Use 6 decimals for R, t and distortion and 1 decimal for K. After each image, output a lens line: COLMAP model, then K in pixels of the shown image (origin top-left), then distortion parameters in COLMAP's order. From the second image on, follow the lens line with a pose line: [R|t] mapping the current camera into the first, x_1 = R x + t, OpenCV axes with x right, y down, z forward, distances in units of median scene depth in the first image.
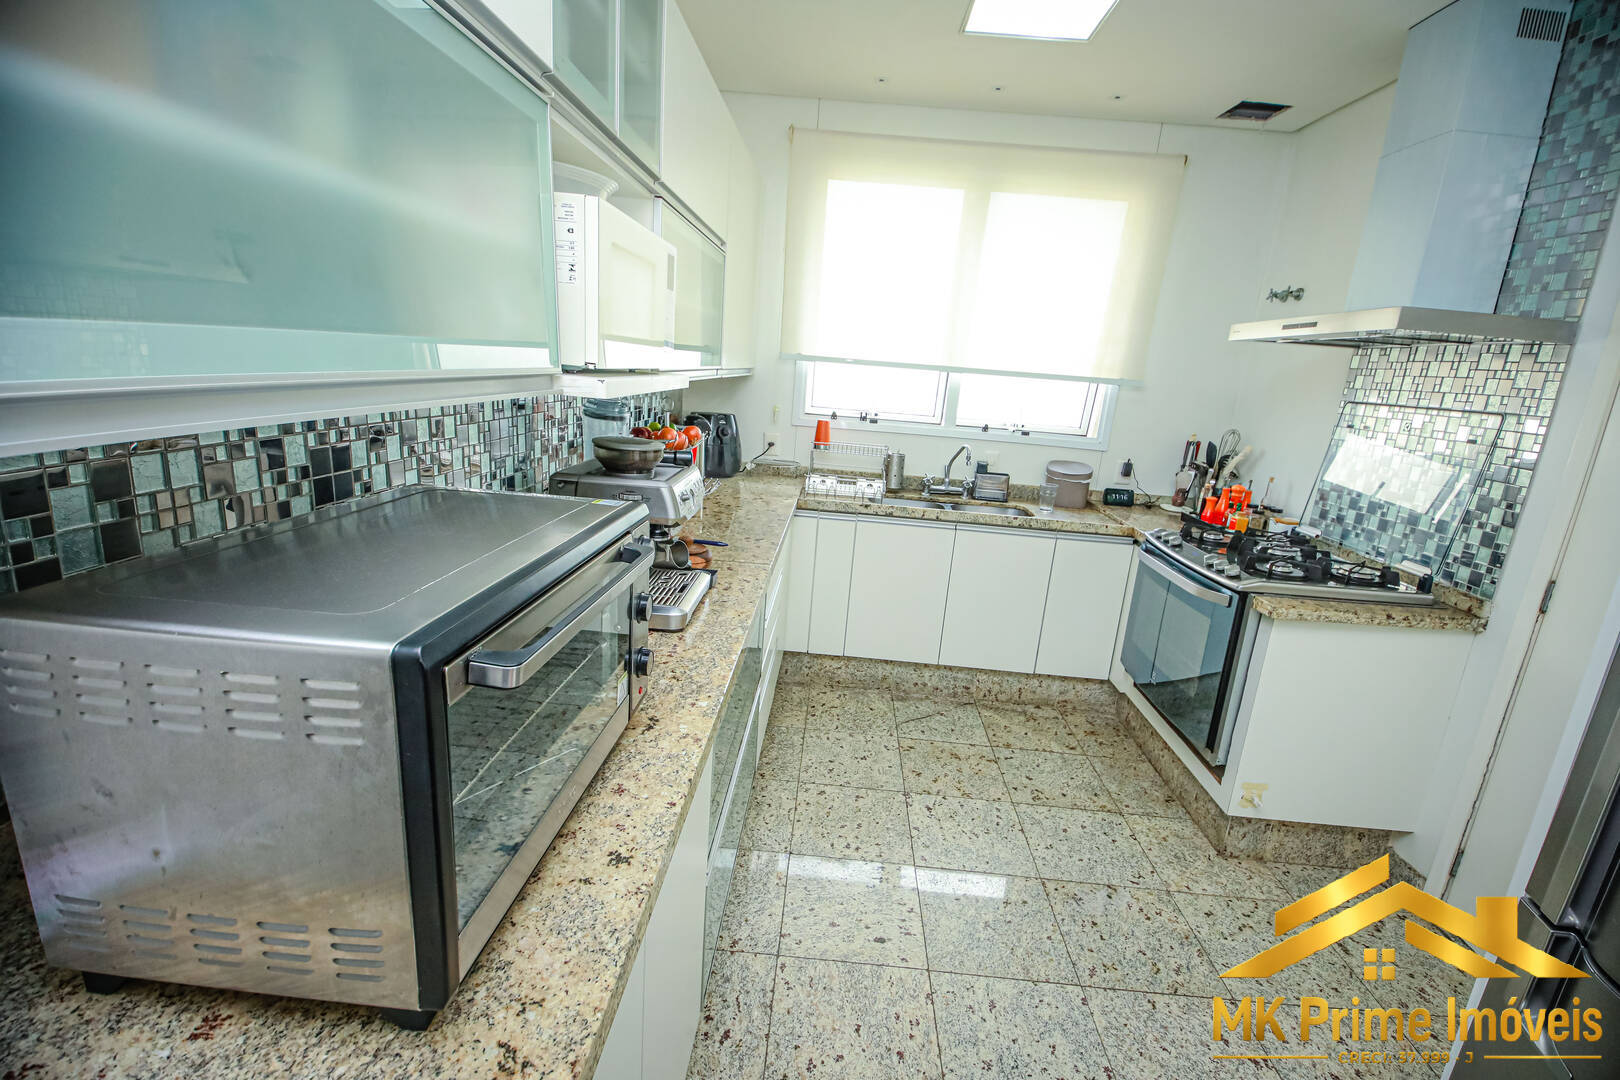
lens RADIAL K [[713.5, 0, 831.0], [0, 713.5, 542.0], [0, 0, 1]] dist [0.052167, -0.039933]
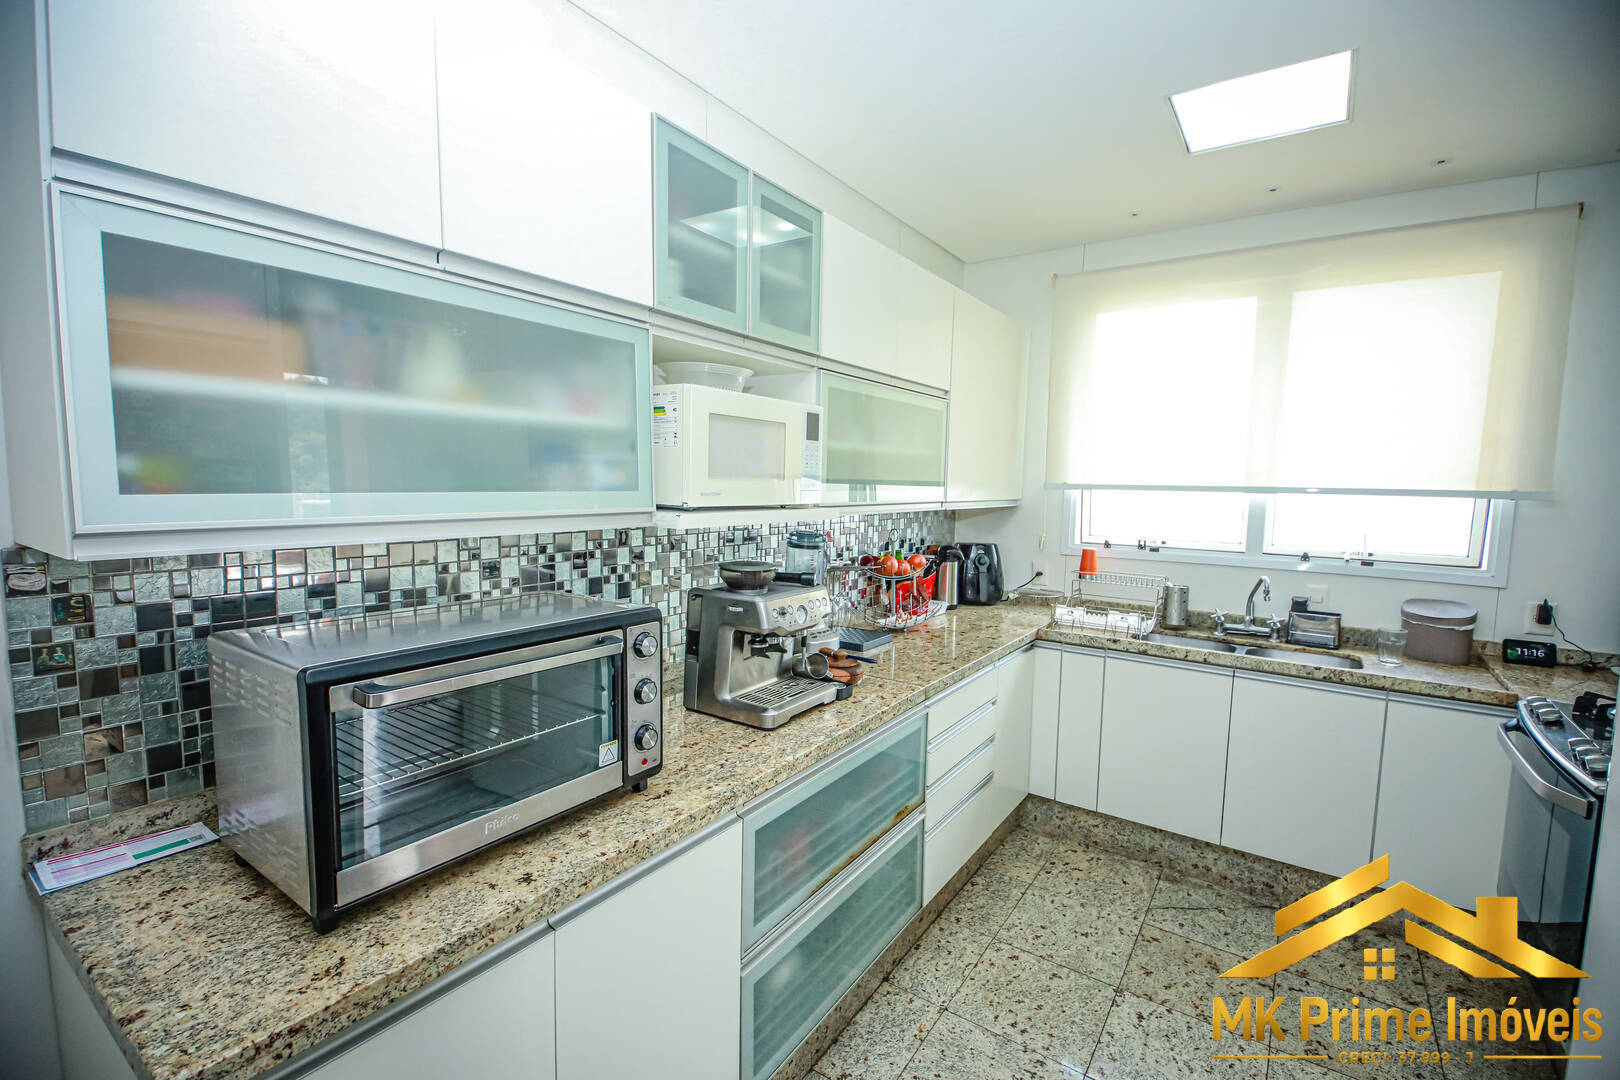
lens RADIAL K [[713.5, 0, 831.0], [0, 713.5, 542.0], [0, 0, 1]] dist [0.052167, -0.039933]
pose [[0.848030, -0.015842, -0.529712, 0.210828], [-0.083059, 0.983227, -0.162377, 0.003806], [0.523399, 0.181698, 0.832490, 0.026002]]
